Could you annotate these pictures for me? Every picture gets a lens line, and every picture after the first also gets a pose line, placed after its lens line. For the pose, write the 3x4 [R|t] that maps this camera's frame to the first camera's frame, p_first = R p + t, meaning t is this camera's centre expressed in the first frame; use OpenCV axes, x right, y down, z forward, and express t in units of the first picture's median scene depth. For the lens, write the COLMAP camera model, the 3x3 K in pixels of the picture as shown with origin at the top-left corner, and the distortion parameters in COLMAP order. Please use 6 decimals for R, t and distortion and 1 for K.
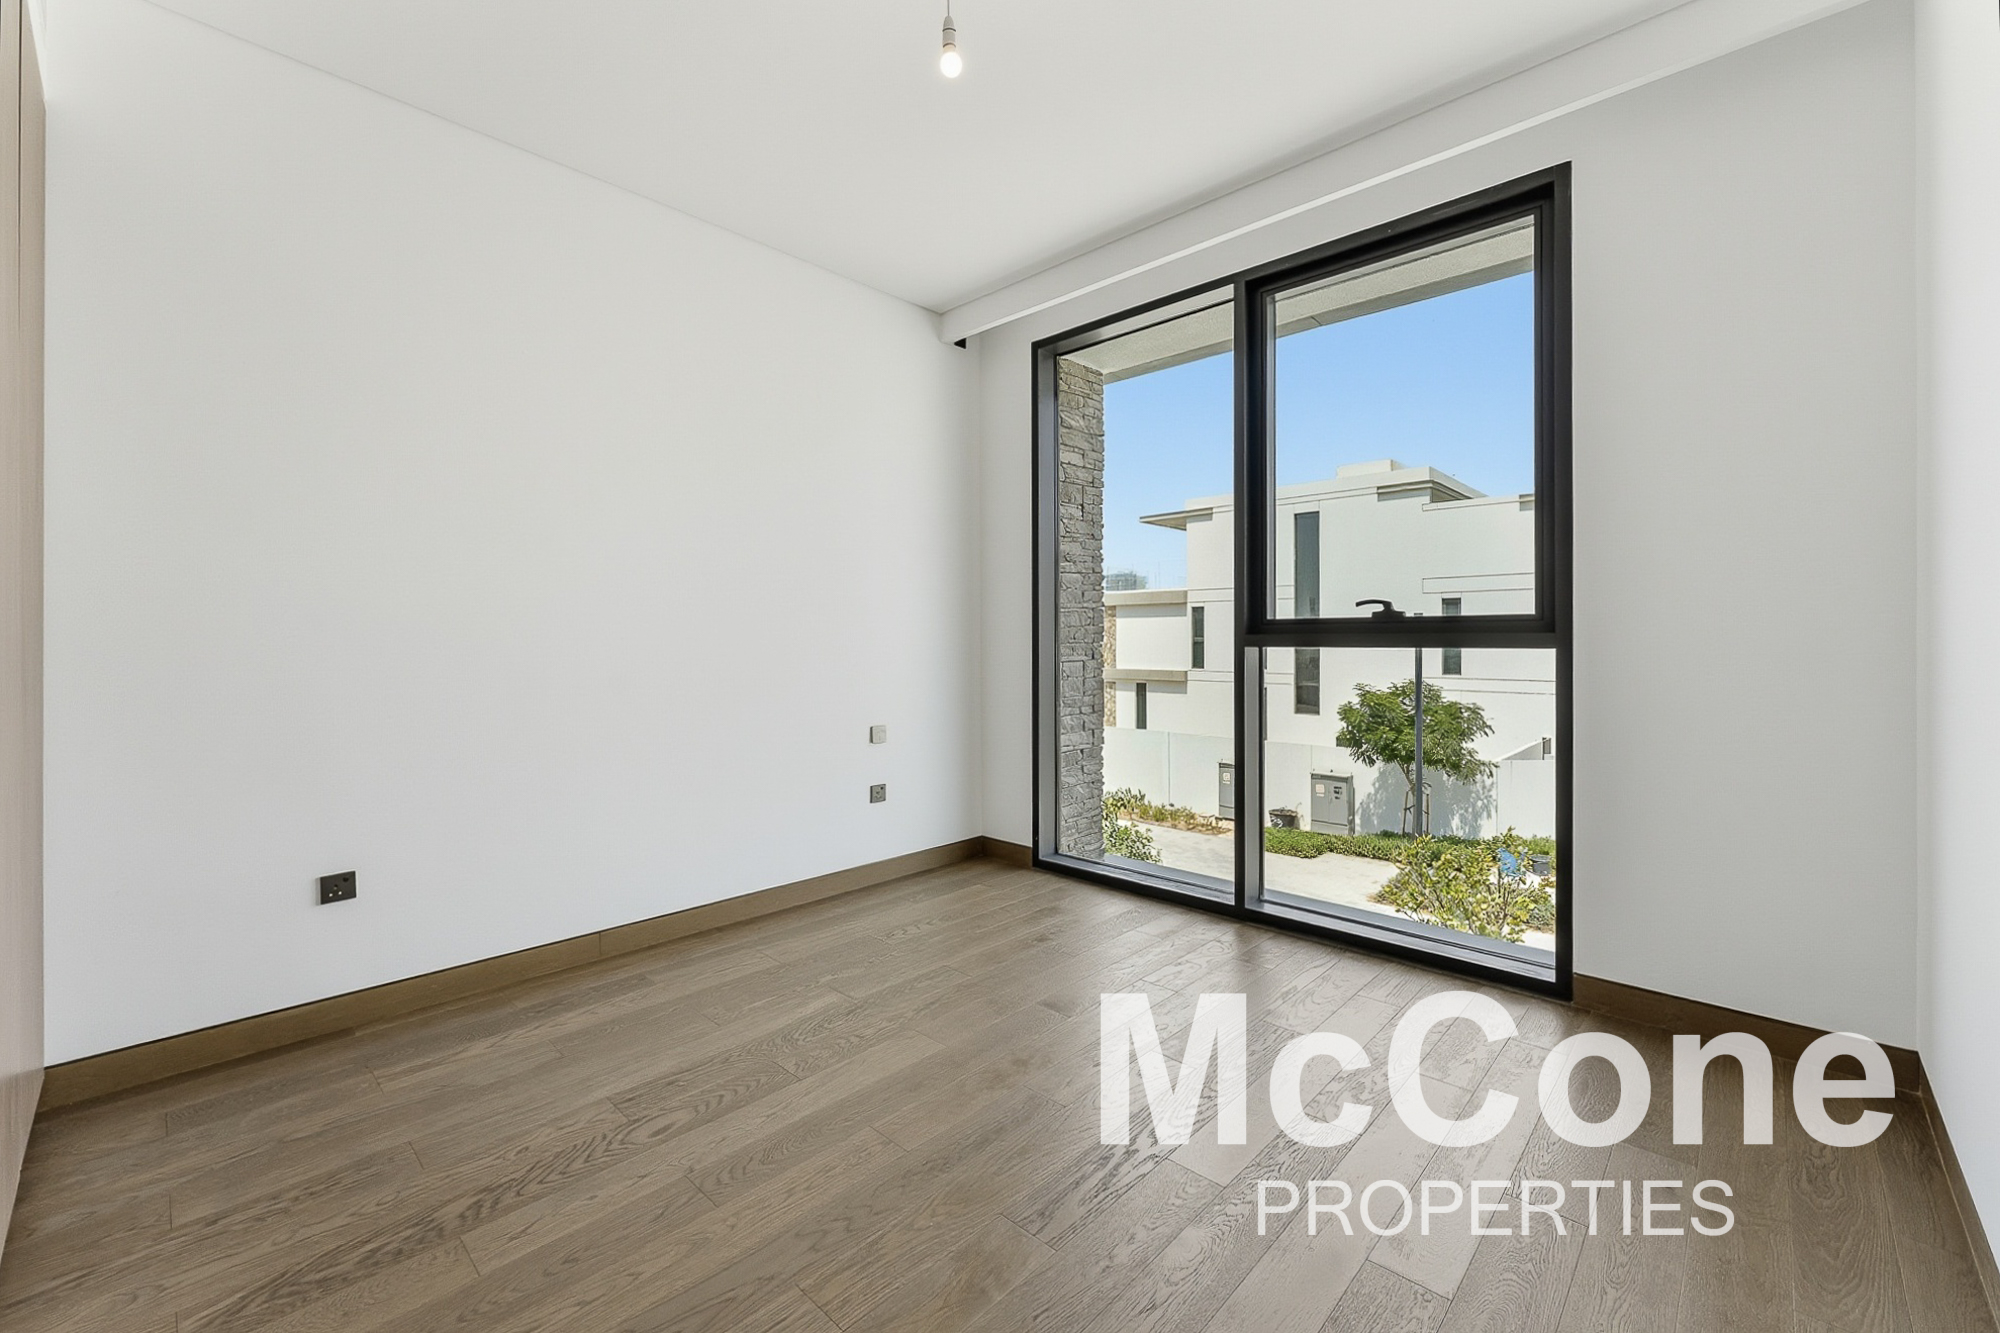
lens RADIAL K [[819.4, 0, 997.4], [0, 819.4, 649.5], [0, 0, 1]] dist [0.027030, 0.000287]
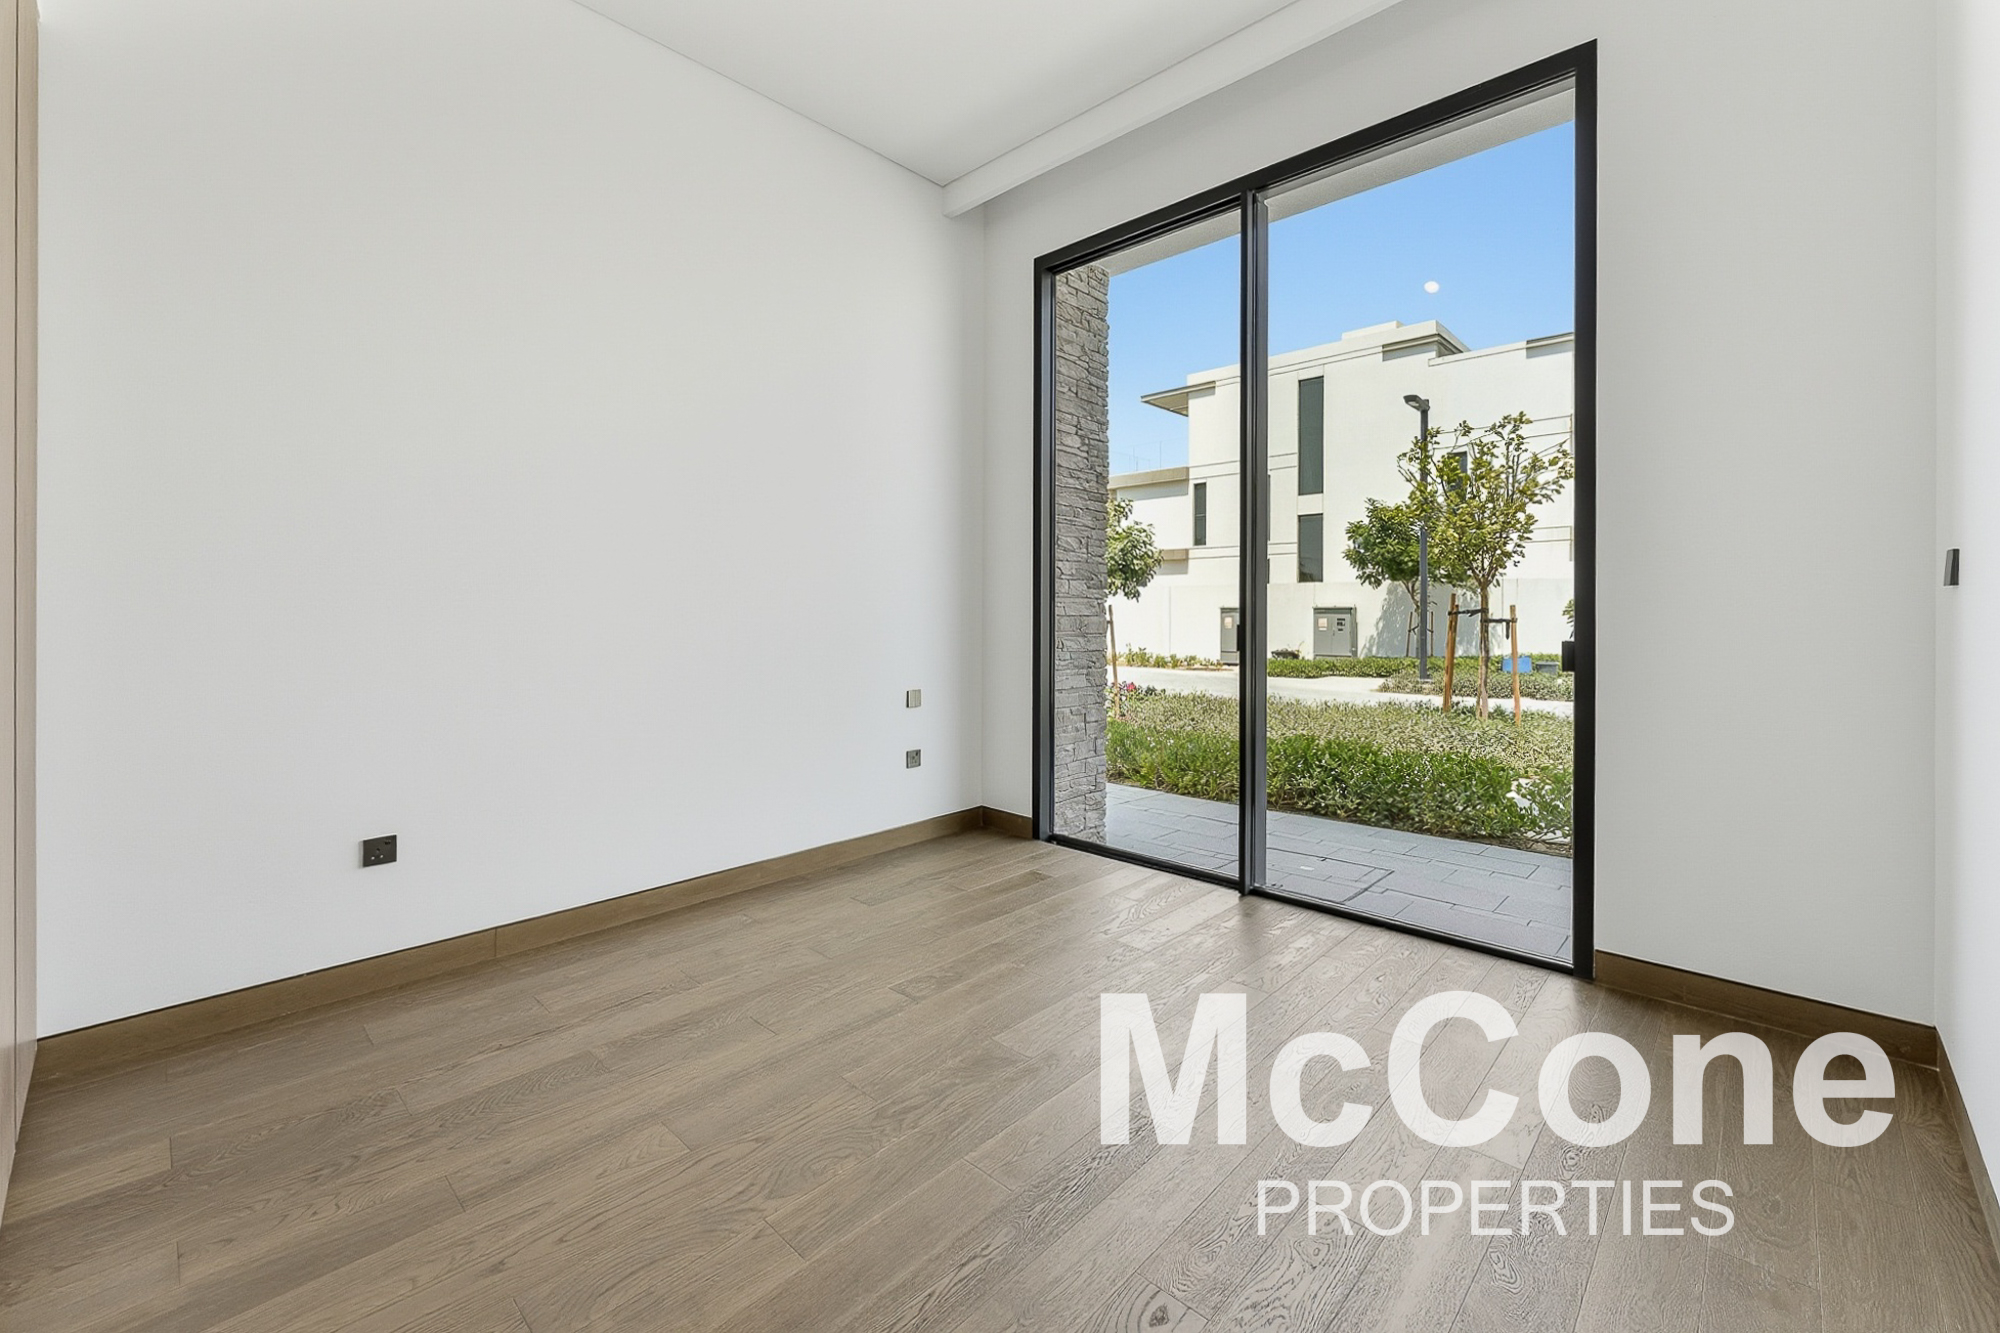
lens RADIAL K [[819.4, 0, 999.9], [0, 819.4, 678.0], [0, 0, 1]] dist [0.027030, 0.000287]
pose [[0.999993, 0.003428, 0.001614, 0.002312], [-0.003424, 0.999992, -0.002128, 0.135119], [-0.001621, 0.002122, 0.999996, 0.009662]]
